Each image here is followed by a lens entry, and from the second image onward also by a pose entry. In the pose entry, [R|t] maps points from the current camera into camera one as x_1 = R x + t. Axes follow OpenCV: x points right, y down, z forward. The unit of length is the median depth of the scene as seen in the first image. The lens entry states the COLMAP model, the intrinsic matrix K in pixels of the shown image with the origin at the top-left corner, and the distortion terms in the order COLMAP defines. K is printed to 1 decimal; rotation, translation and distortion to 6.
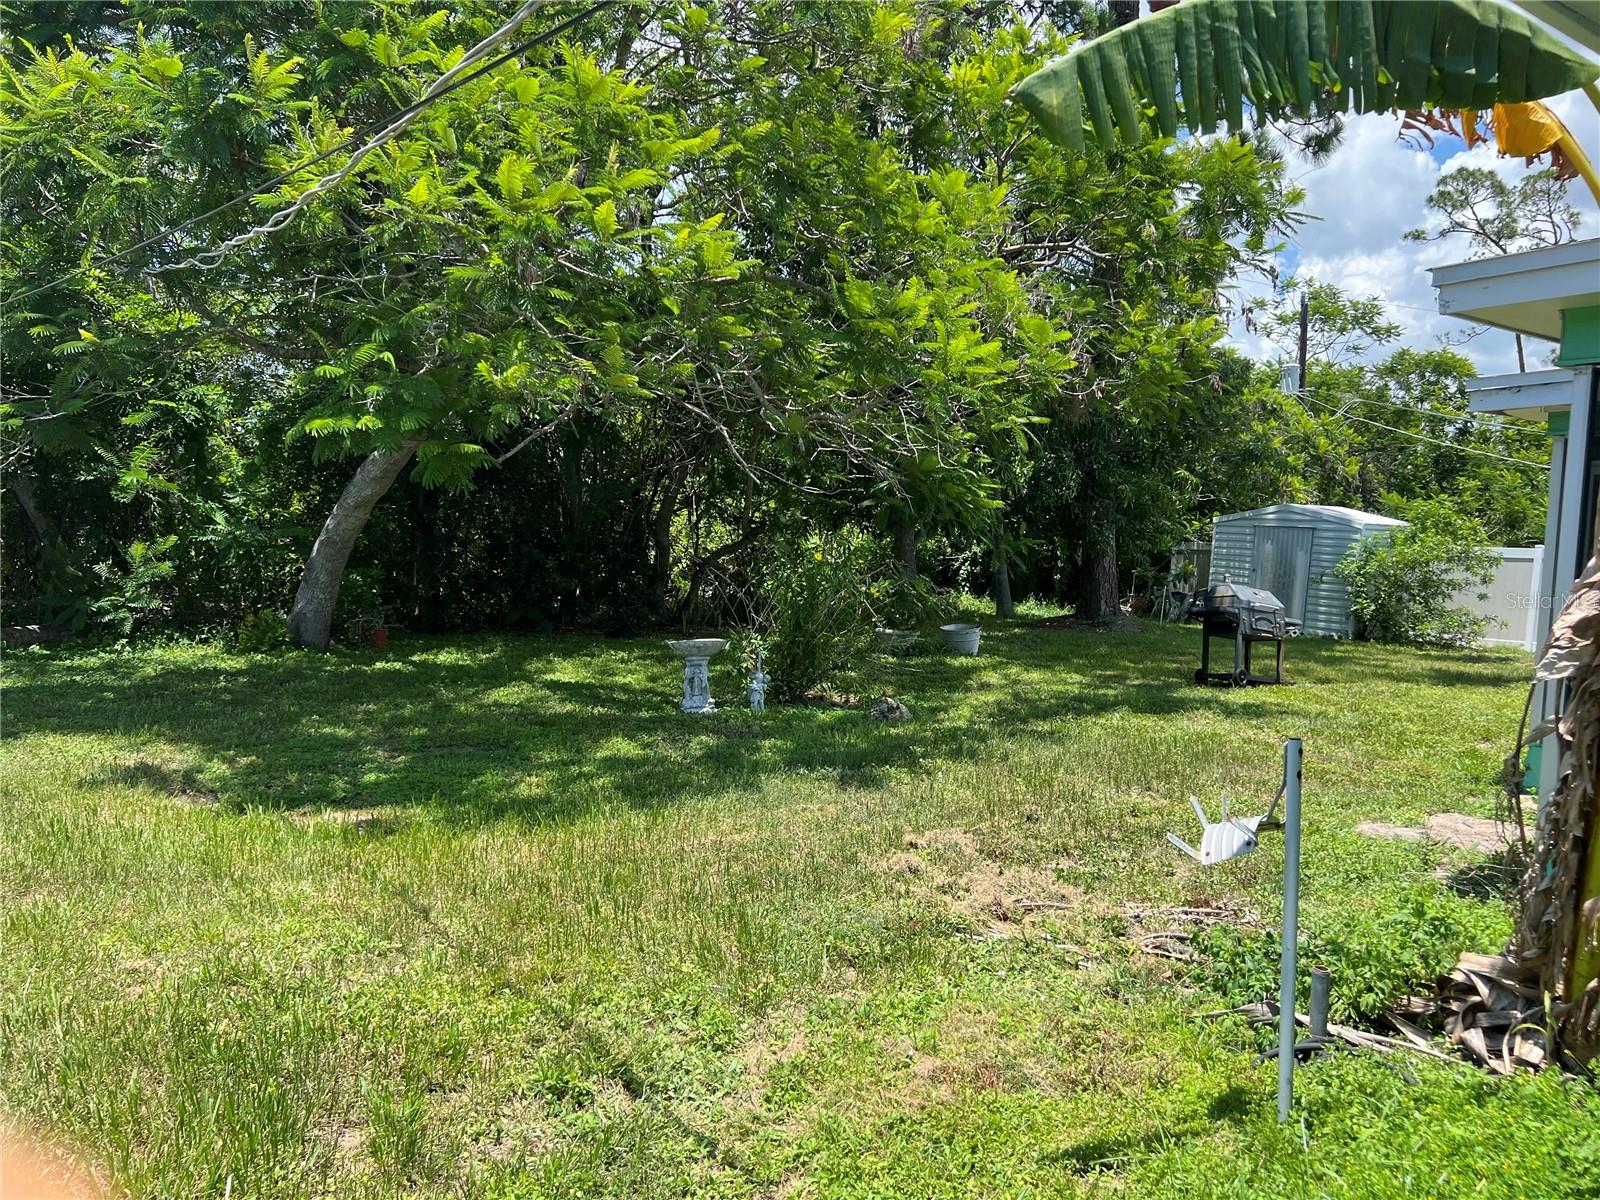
lens RADIAL K [[1207.9, 0, 797.9], [0, 1207.9, 600.0], [0, 0, 1]] dist [0.042928, -0.027714]
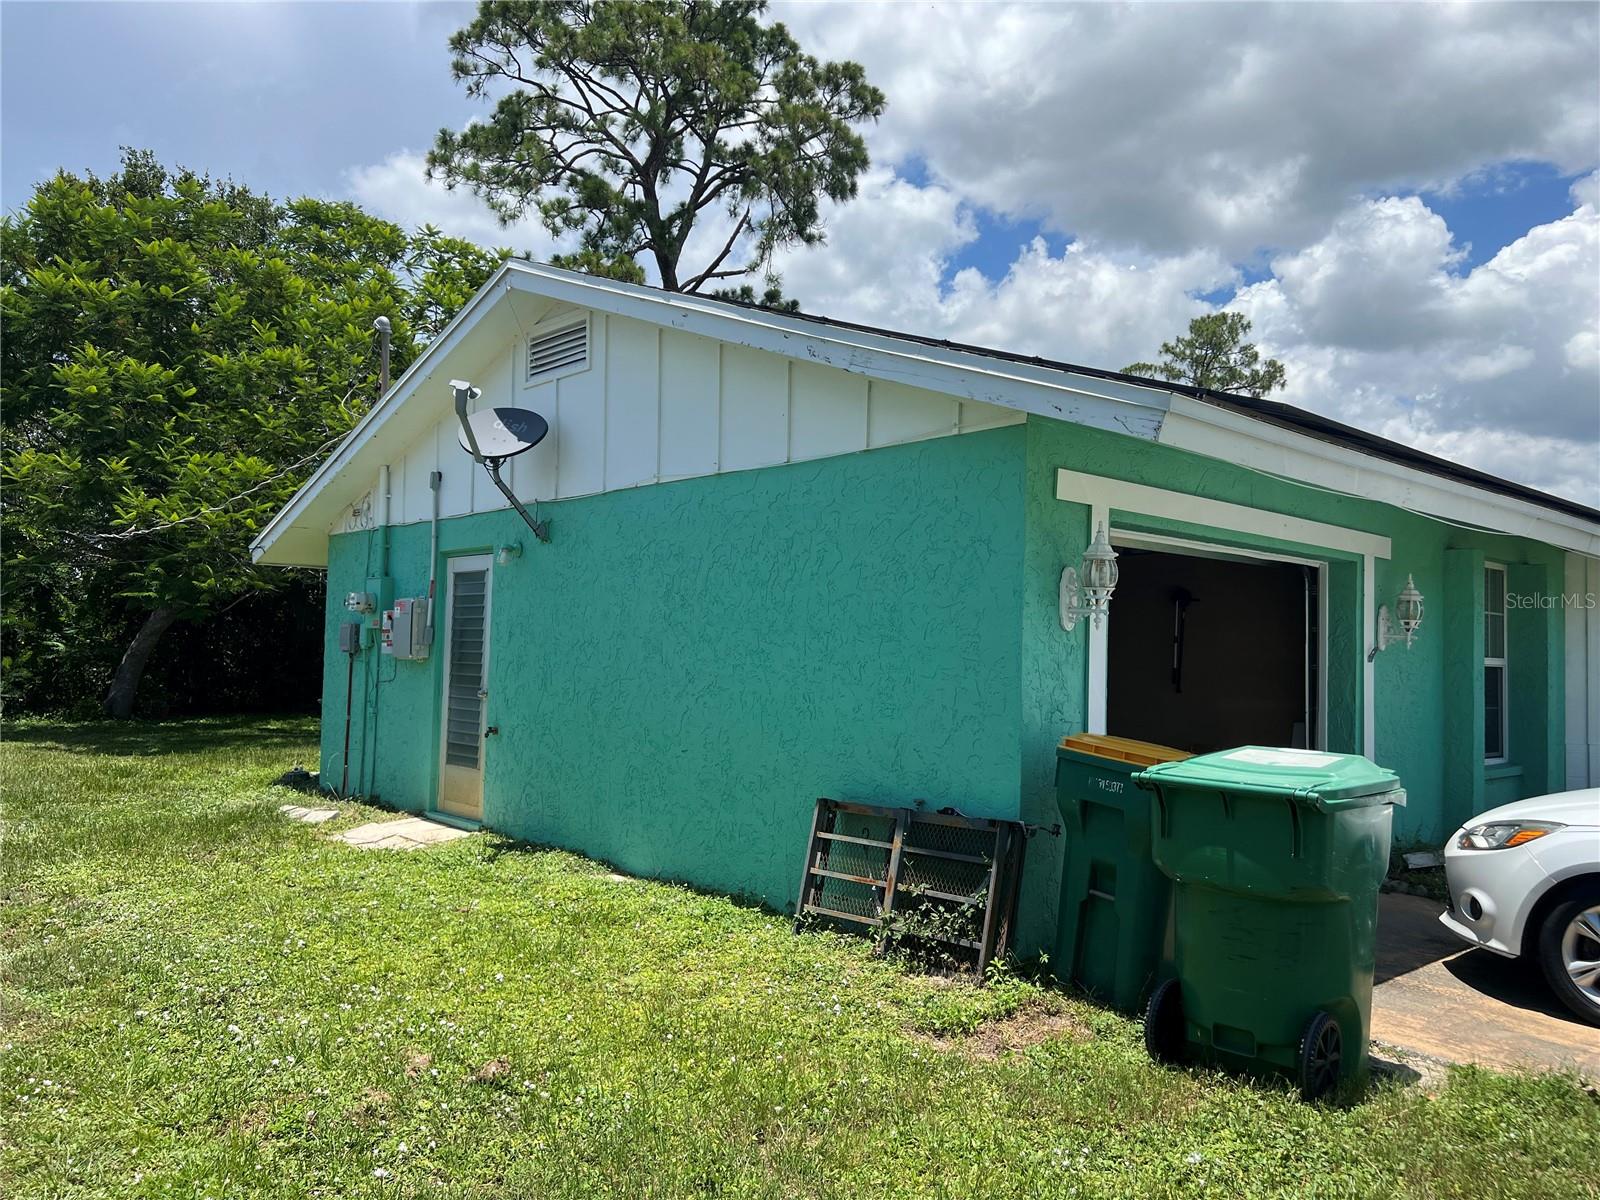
lens RADIAL K [[1207.9, 0, 802.5], [0, 1207.9, 603.2], [0, 0, 1]] dist [0.042928, -0.027714]
pose [[0.990451, -0.017751, 0.136720, 0.298828], [0.031641, 0.994474, -0.100102, 0.078781], [-0.134188, 0.103472, 0.985539, -0.783706]]
